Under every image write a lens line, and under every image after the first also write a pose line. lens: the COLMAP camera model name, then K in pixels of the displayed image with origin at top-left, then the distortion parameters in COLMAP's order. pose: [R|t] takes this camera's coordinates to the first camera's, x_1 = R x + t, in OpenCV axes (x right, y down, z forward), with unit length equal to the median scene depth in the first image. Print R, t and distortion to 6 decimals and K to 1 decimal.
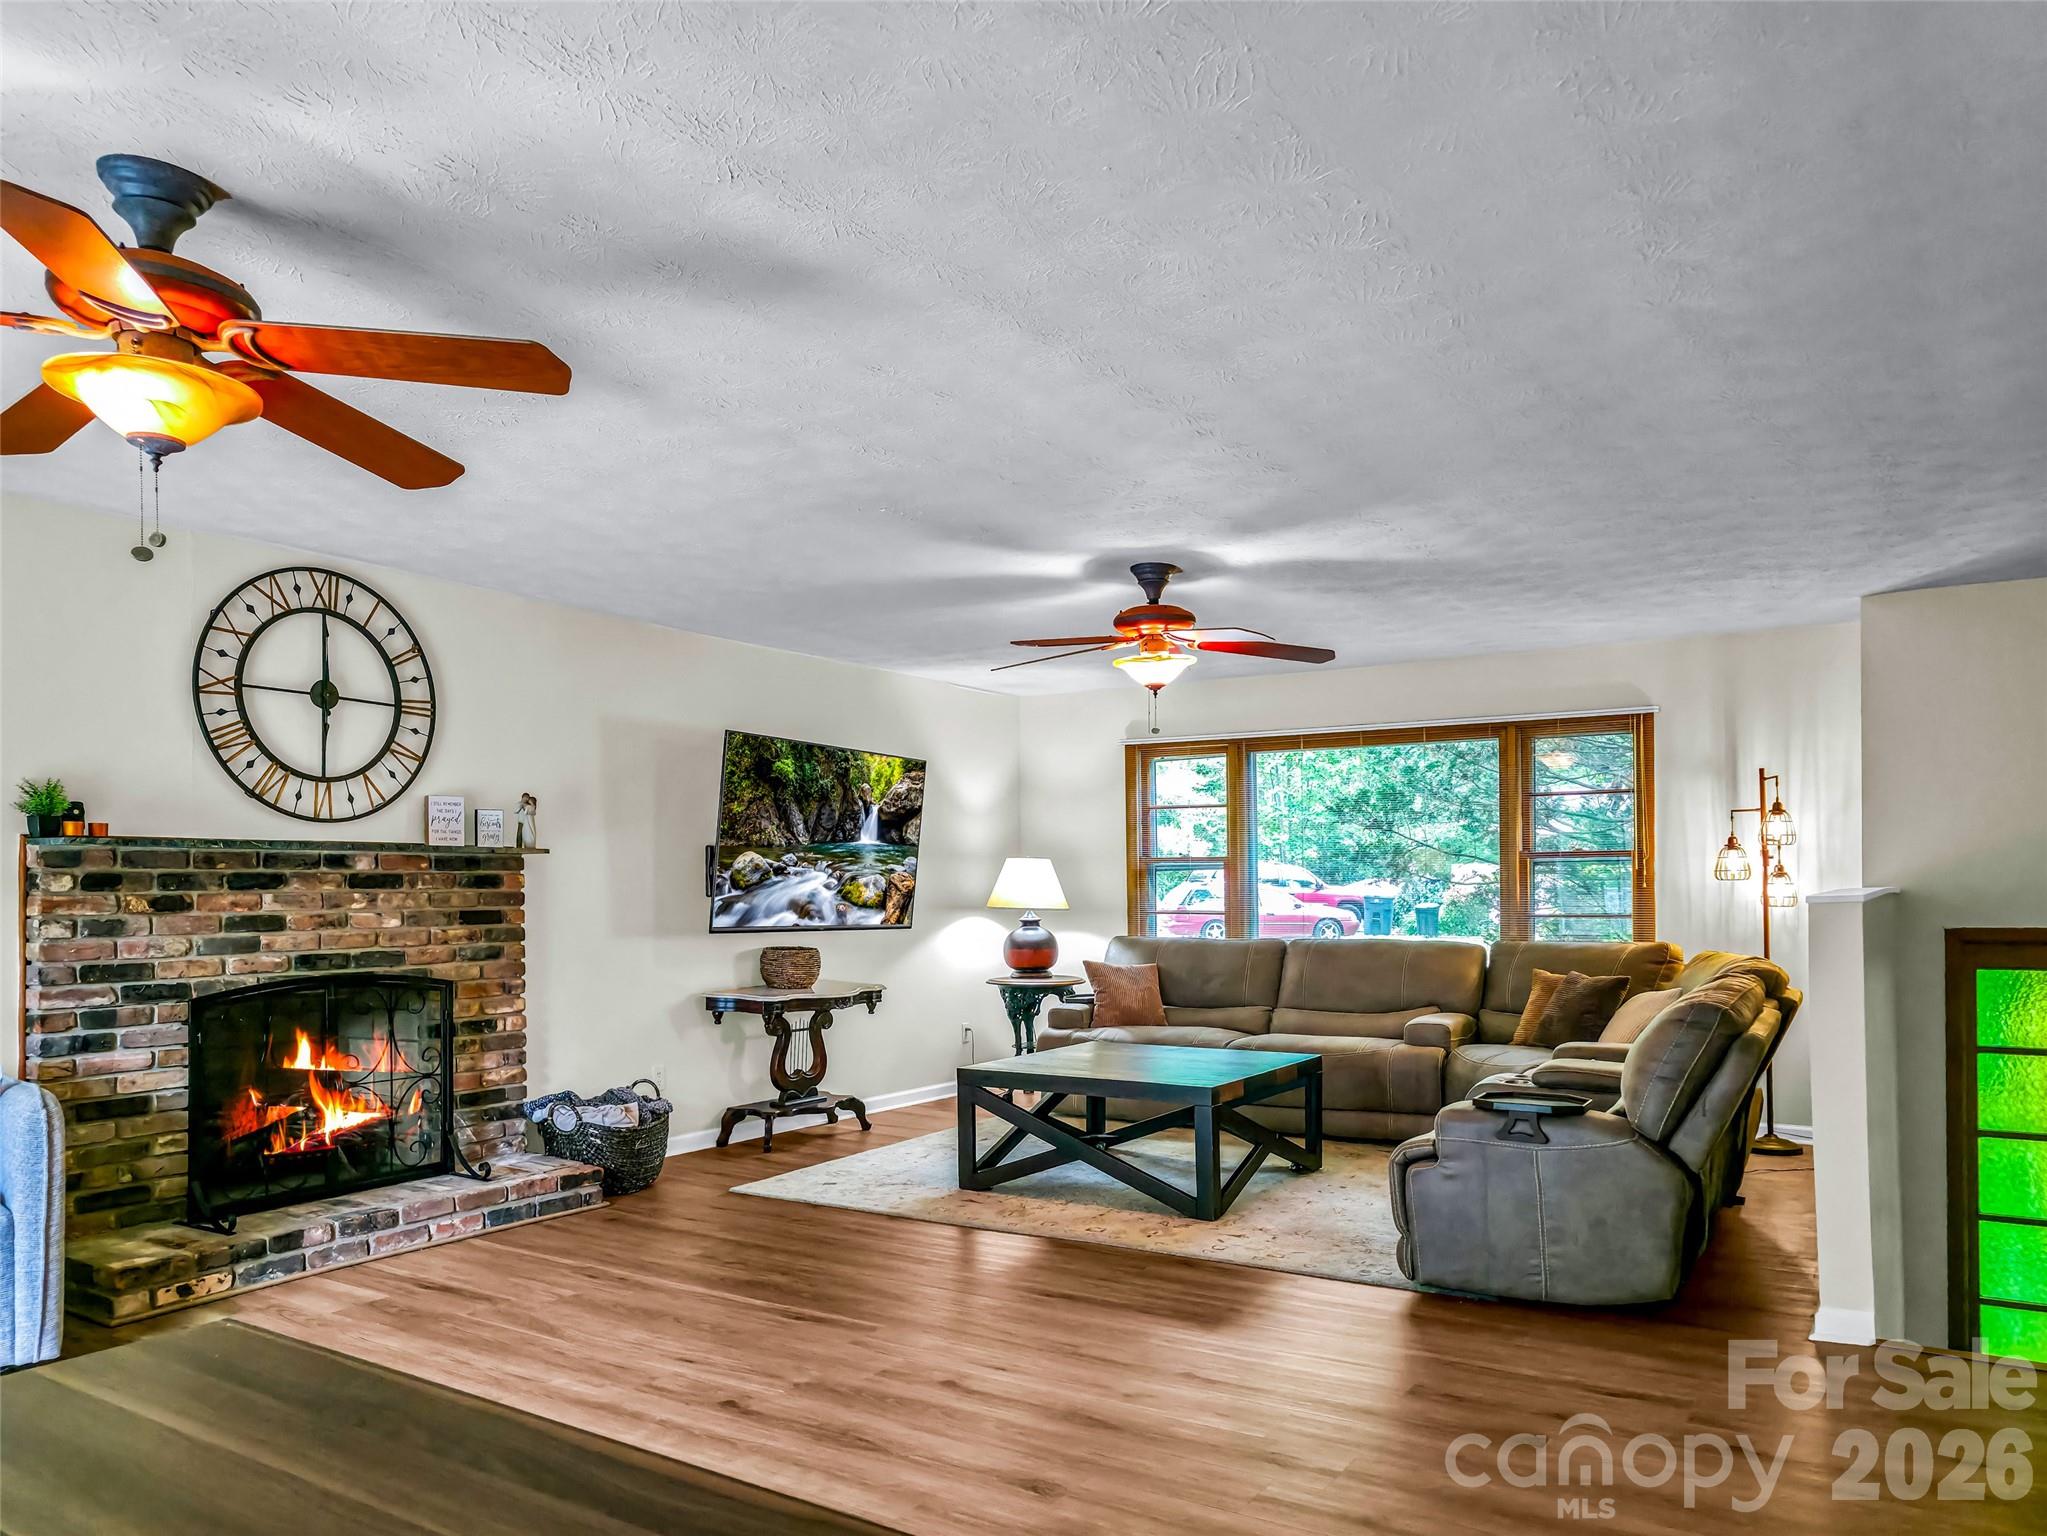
lens RADIAL K [[1477.1, 0, 1029.6], [0, 1477.1, 886.7], [0, 0, 1]] dist [-0.152931, 0.339390]
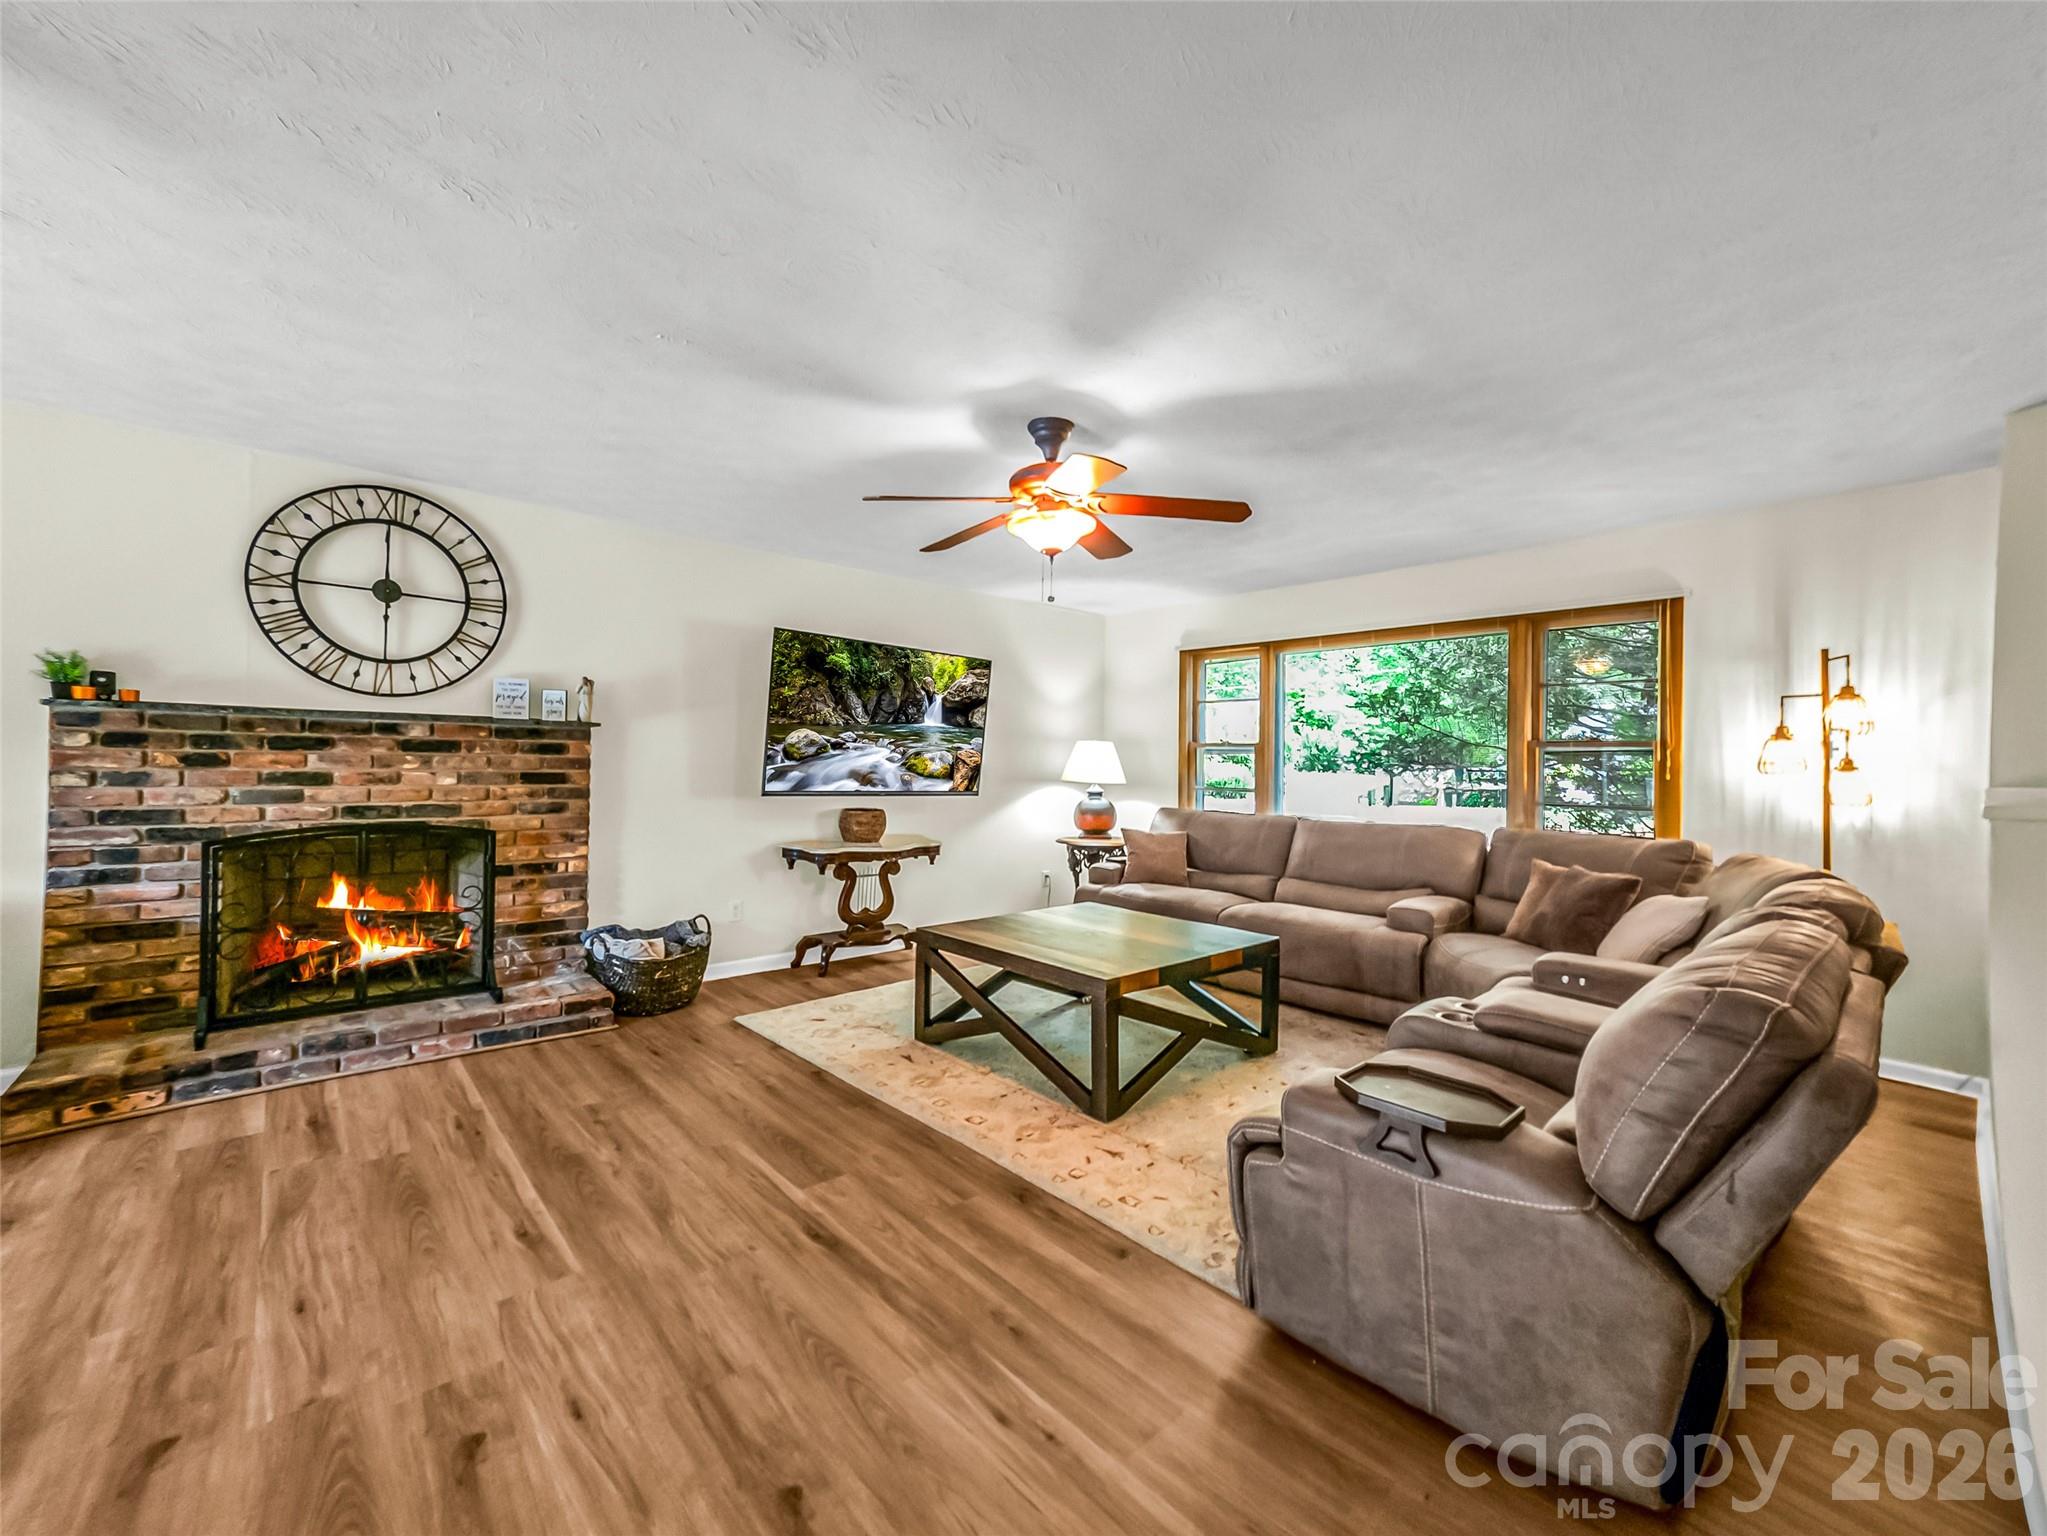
lens RADIAL K [[852.7, 0, 1027.9], [0, 852.7, 770.7], [0, 0, 1]] dist [-0.040787, 0.029629]
pose [[0.963180, 0.023966, -0.267787, 0.202239], [-0.022001, 0.999705, 0.010336, -0.001308], [0.267955, -0.004064, 0.963423, 0.434283]]
